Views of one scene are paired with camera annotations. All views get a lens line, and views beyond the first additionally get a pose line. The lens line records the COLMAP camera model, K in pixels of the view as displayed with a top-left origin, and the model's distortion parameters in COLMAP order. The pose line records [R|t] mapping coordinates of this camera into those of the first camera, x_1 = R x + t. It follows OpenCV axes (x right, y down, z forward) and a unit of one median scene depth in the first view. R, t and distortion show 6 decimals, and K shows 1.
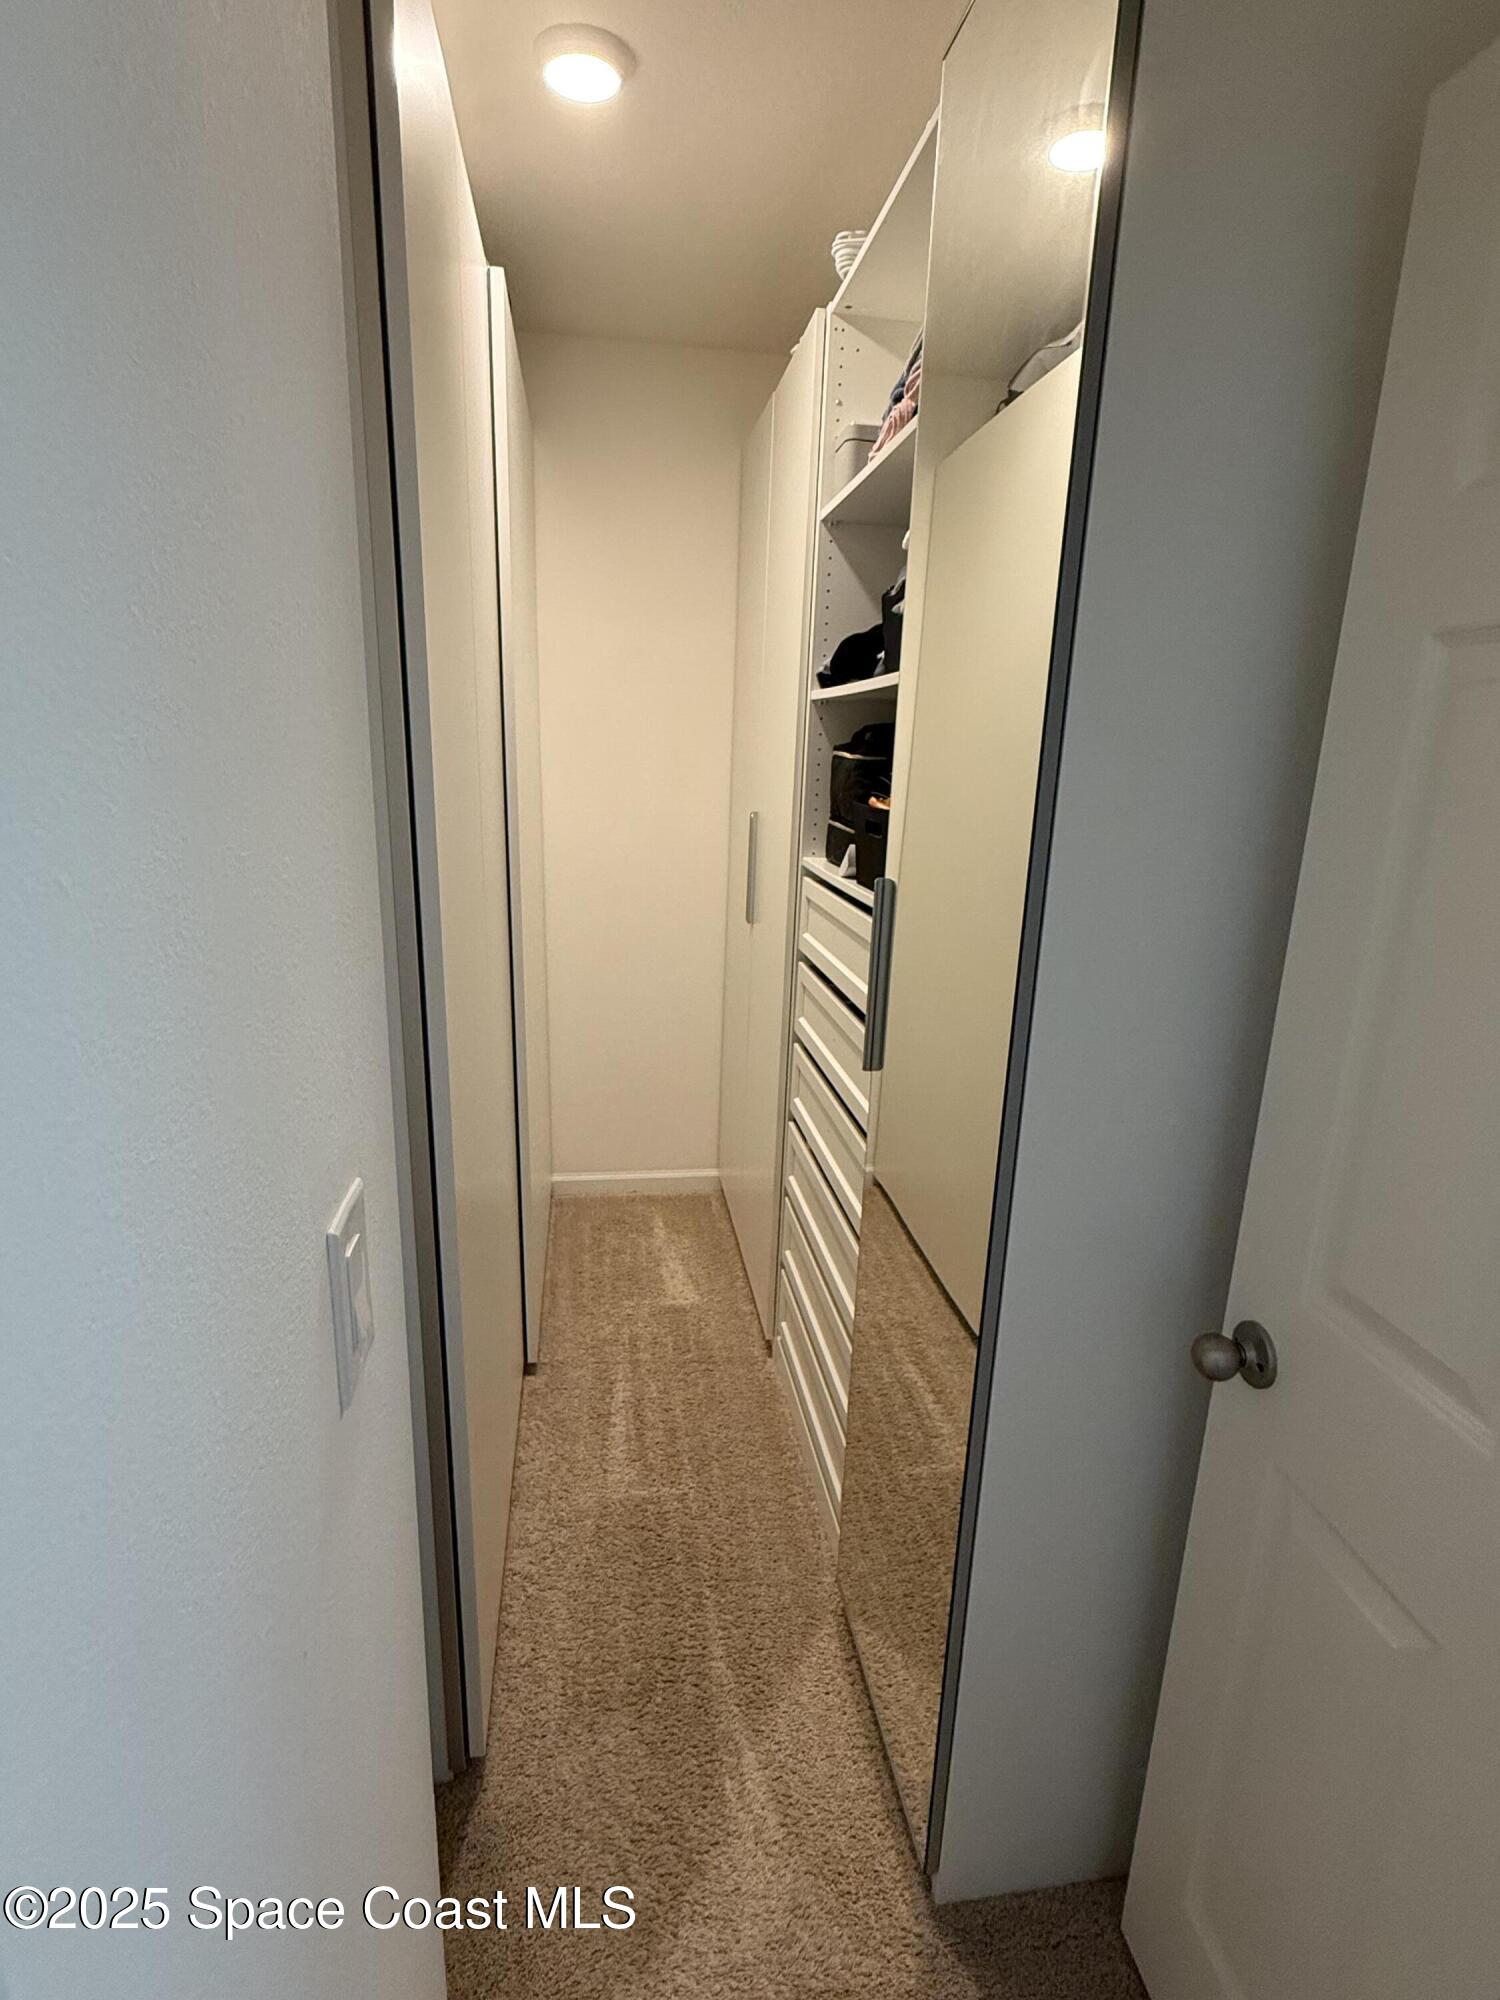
lens RADIAL K [[1005.1, 0, 750.0], [0, 1005.1, 1000.0], [0, 0, 1]] dist [-0.000618, 0.000827]
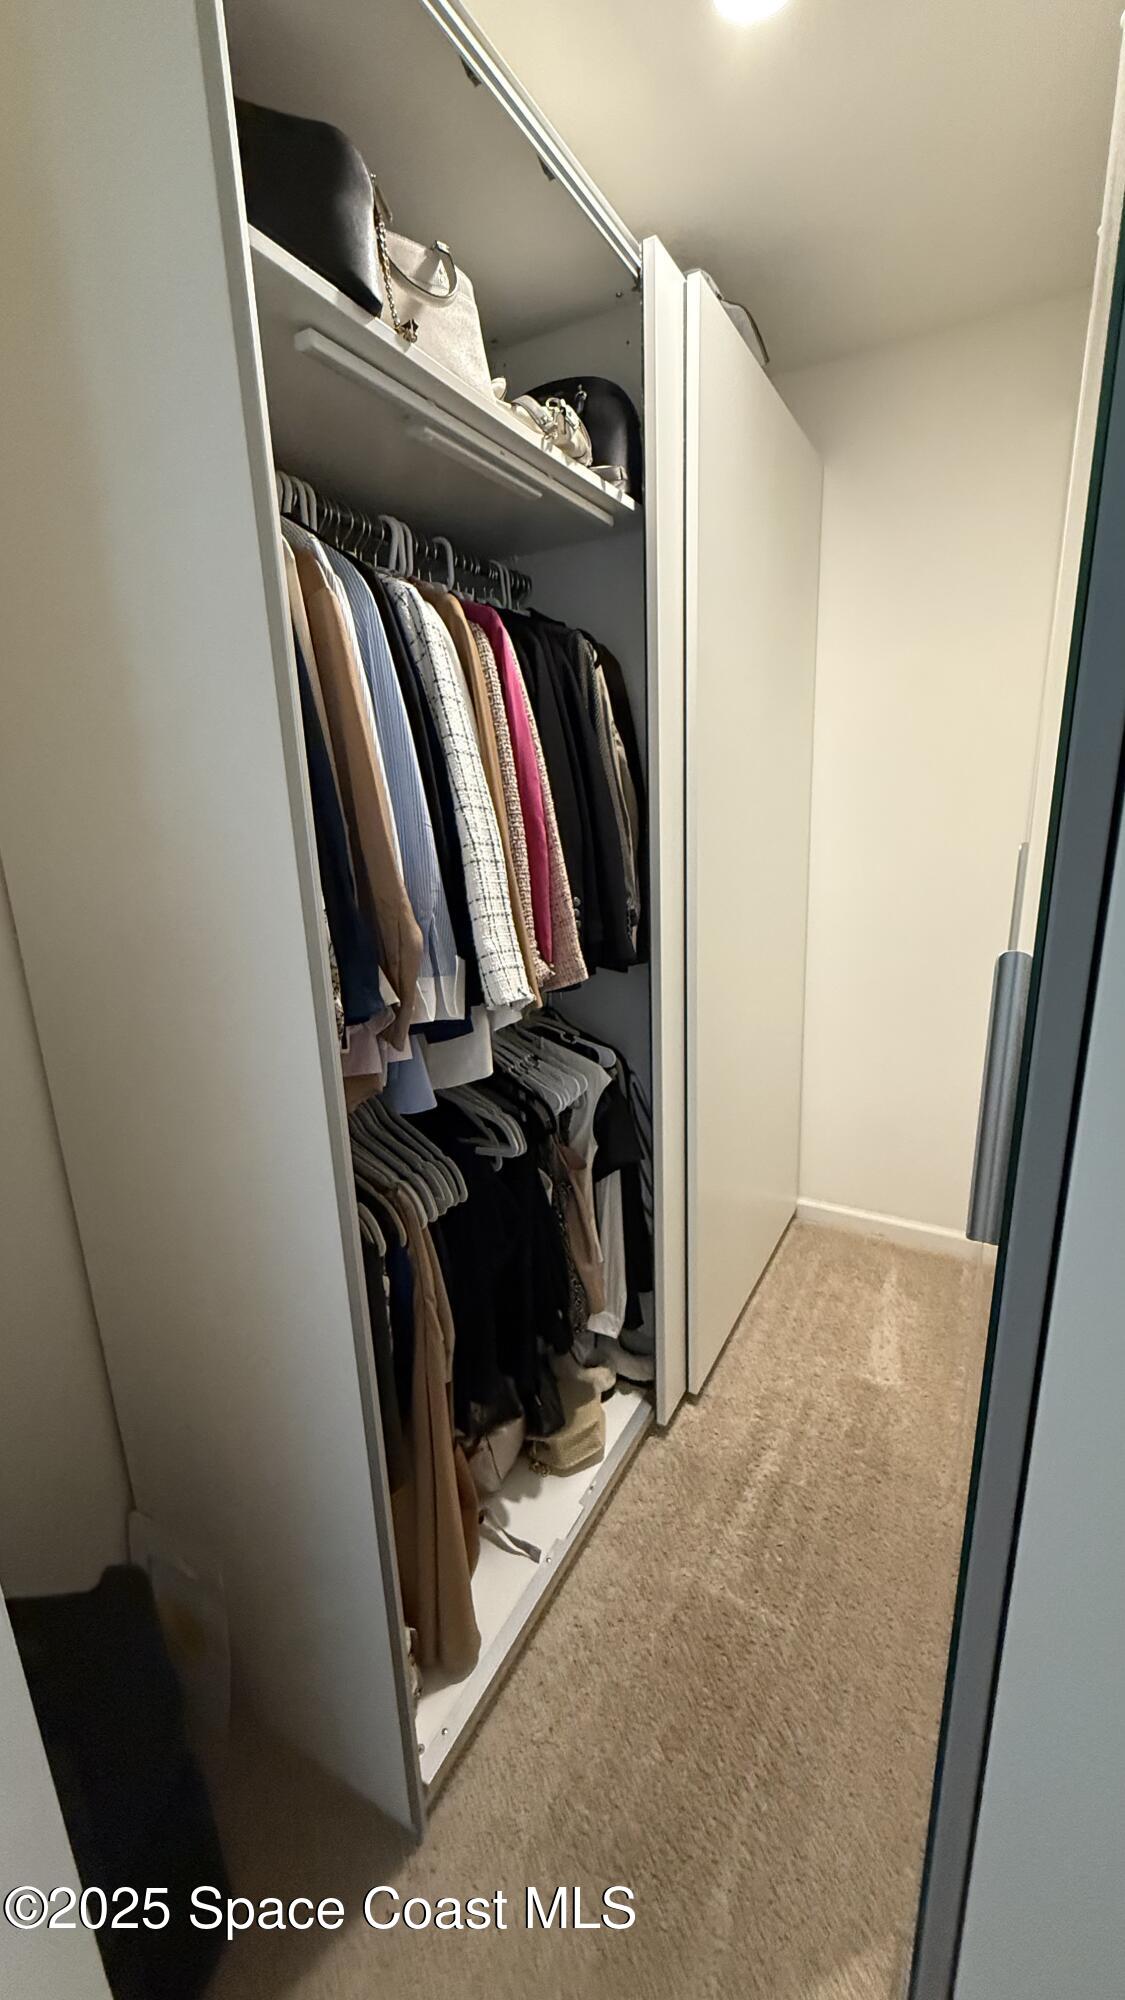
lens RADIAL K [[787.8, 0, 562.5], [0, 787.8, 1000.0], [0, 0, 1]] dist [-0.001310, 0.000112]
pose [[0.781110, 0.101464, -0.616094, 0.137337], [-0.095551, 0.994511, 0.042641, -0.060225], [0.617039, 0.025561, 0.786517, 0.290786]]
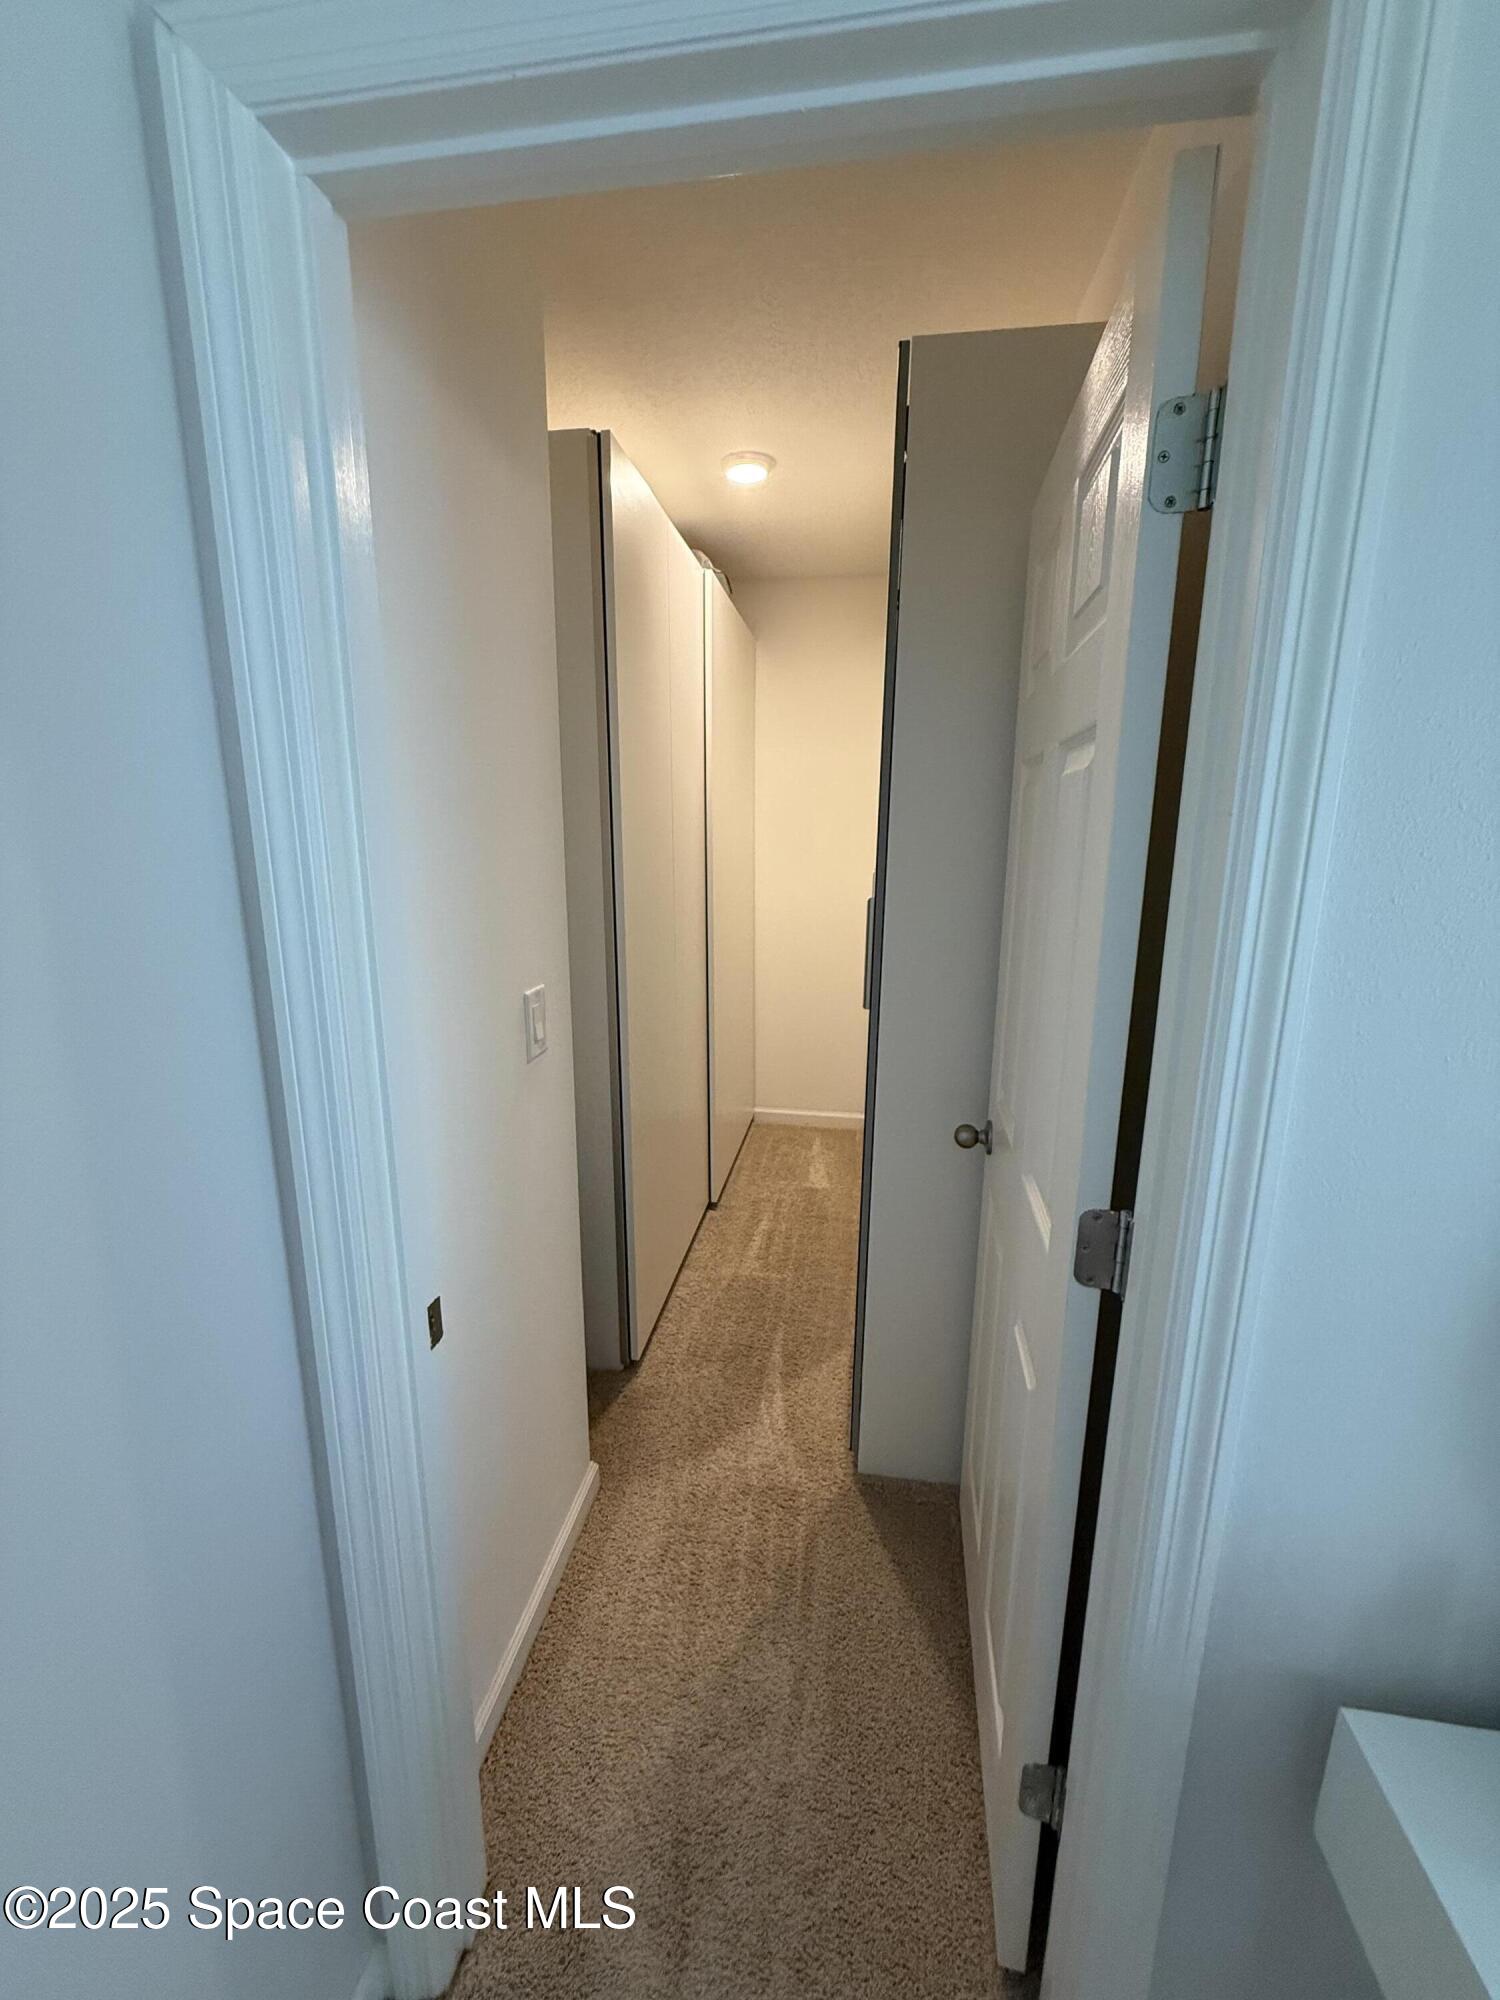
lens RADIAL K [[800.8, 0, 750.0], [0, 800.8, 1000.0], [0, 0, 1]] dist [0.000614, 0.000146]
pose [[0.952640, 0.042260, -0.301149, 0.230003], [-0.054647, 0.997966, -0.032823, 0.073491], [0.299150, 0.047726, 0.953012, -0.258338]]
